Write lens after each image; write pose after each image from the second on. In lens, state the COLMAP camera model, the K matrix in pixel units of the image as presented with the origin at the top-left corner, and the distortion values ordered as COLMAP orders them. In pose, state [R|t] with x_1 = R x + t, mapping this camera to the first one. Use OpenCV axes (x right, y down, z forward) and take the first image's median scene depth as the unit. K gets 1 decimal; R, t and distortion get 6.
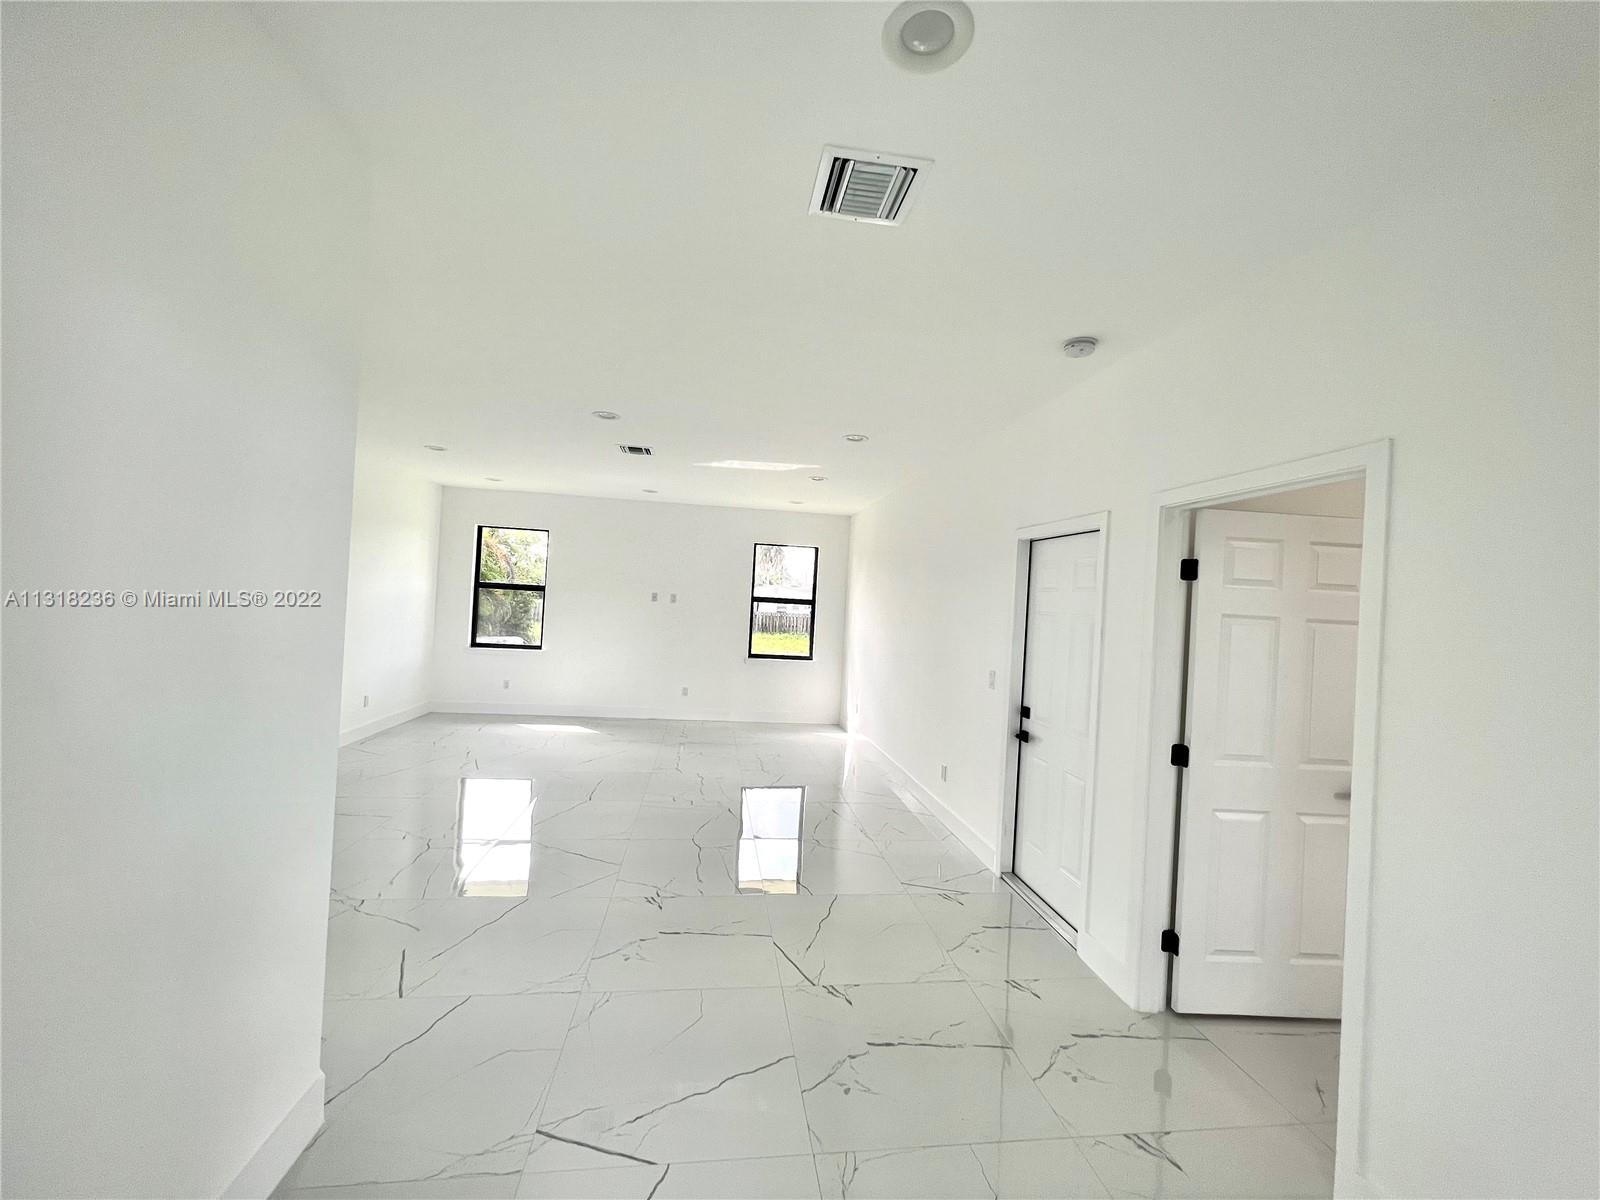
lens RADIAL K [[639.1, 0, 796.9], [0, 639.1, 604.7], [0, 0, 1]] dist [-0.000957, -0.000132]
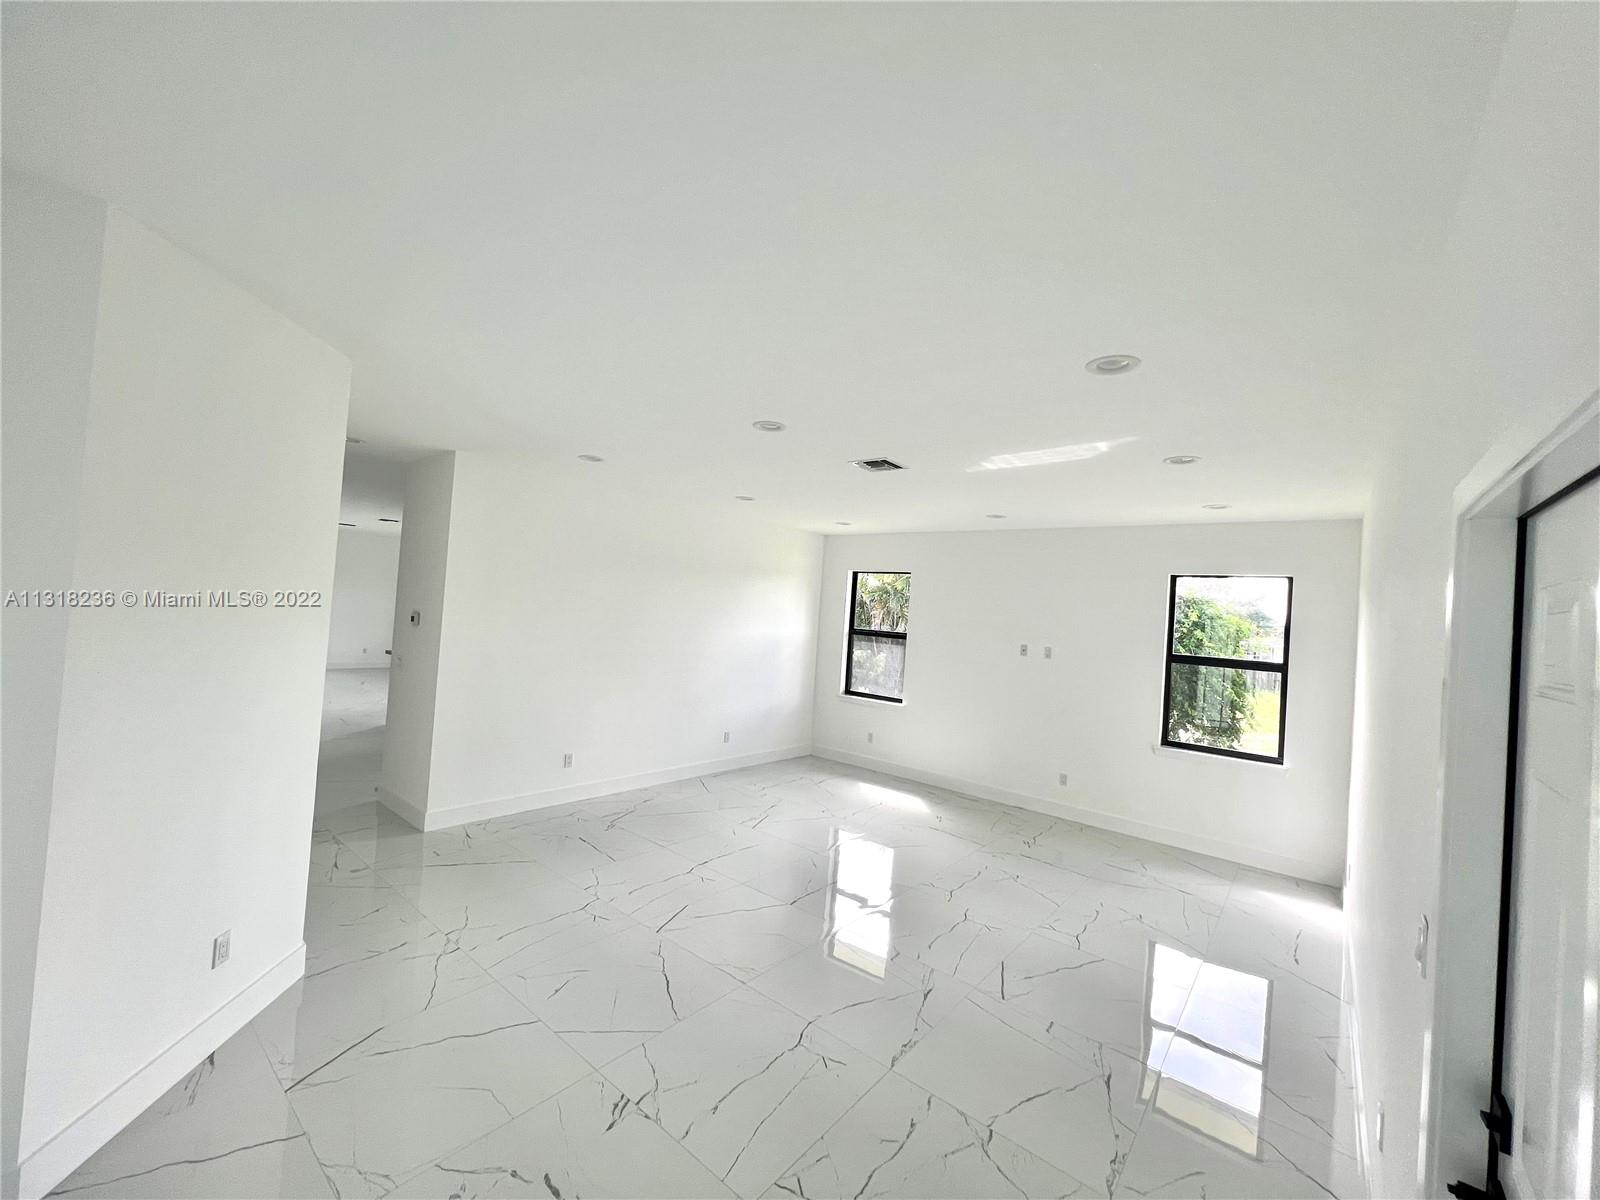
lens RADIAL K [[639.1, 0, 796.9], [0, 639.1, 604.7], [0, 0, 1]] dist [-0.000957, -0.000132]
pose [[0.678504, -0.017045, -0.734399, 0.167745], [-0.034144, 0.997918, -0.054707, -0.015544], [0.733803, 0.062195, 0.676510, 0.266149]]
